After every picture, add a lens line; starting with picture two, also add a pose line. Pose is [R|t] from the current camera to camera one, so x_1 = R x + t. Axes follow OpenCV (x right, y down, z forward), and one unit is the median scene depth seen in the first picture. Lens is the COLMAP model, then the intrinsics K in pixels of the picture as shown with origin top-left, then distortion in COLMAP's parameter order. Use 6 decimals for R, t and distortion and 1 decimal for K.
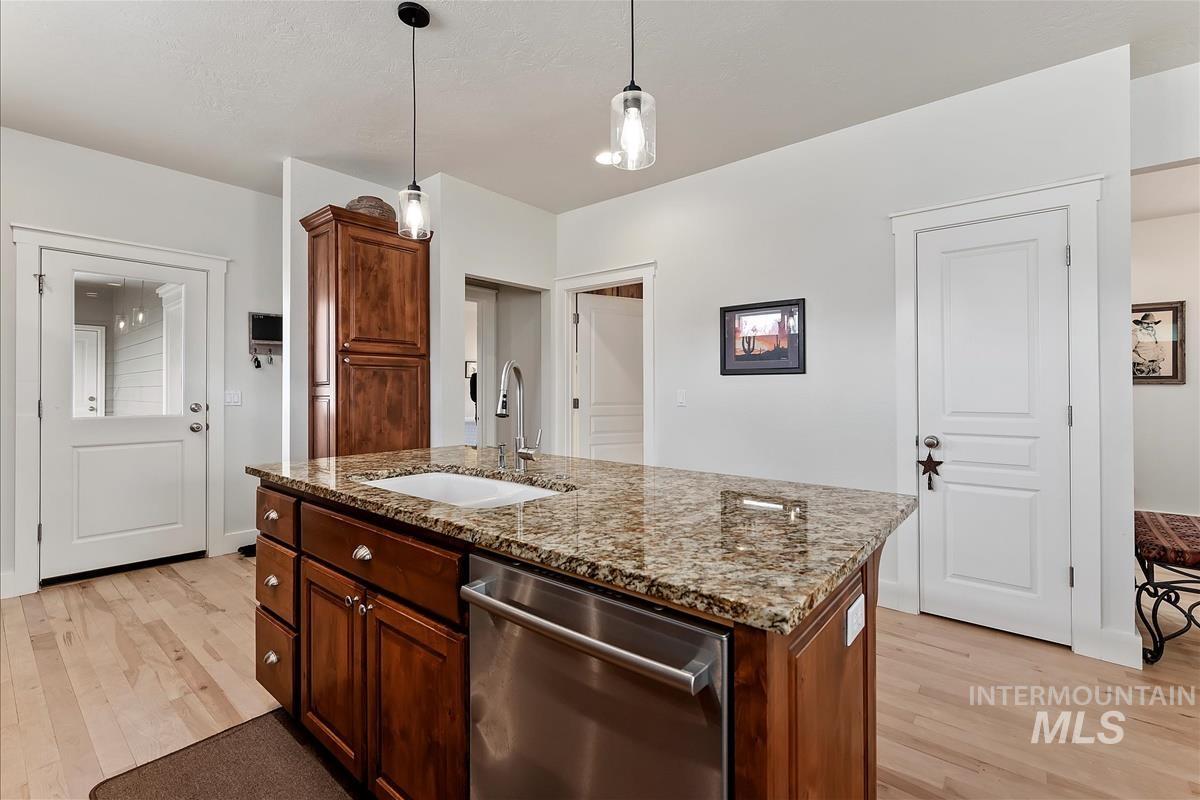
lens RADIAL K [[522.0, 0, 609.2], [0, 522.0, 386.7], [0, 0, 1]] dist [0.001192, 0.000200]
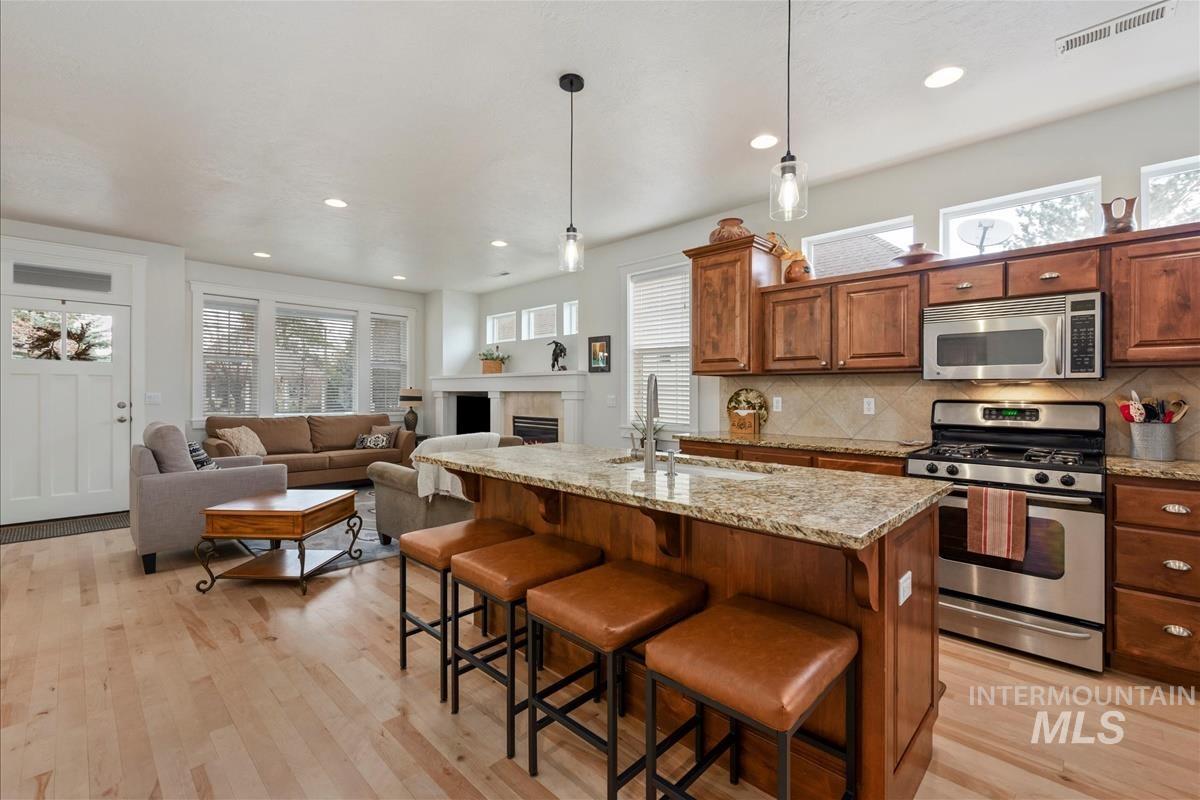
lens RADIAL K [[520.4, 0, 608.4], [0, 520.4, 393.7], [0, 0, 1]] dist [0.001188, -0.000062]
pose [[-0.996649, -0.004397, 0.081684, -0.097842], [-0.004742, 0.999981, -0.004032, 0.000457], [-0.081665, -0.004406, -0.996650, 1.172711]]
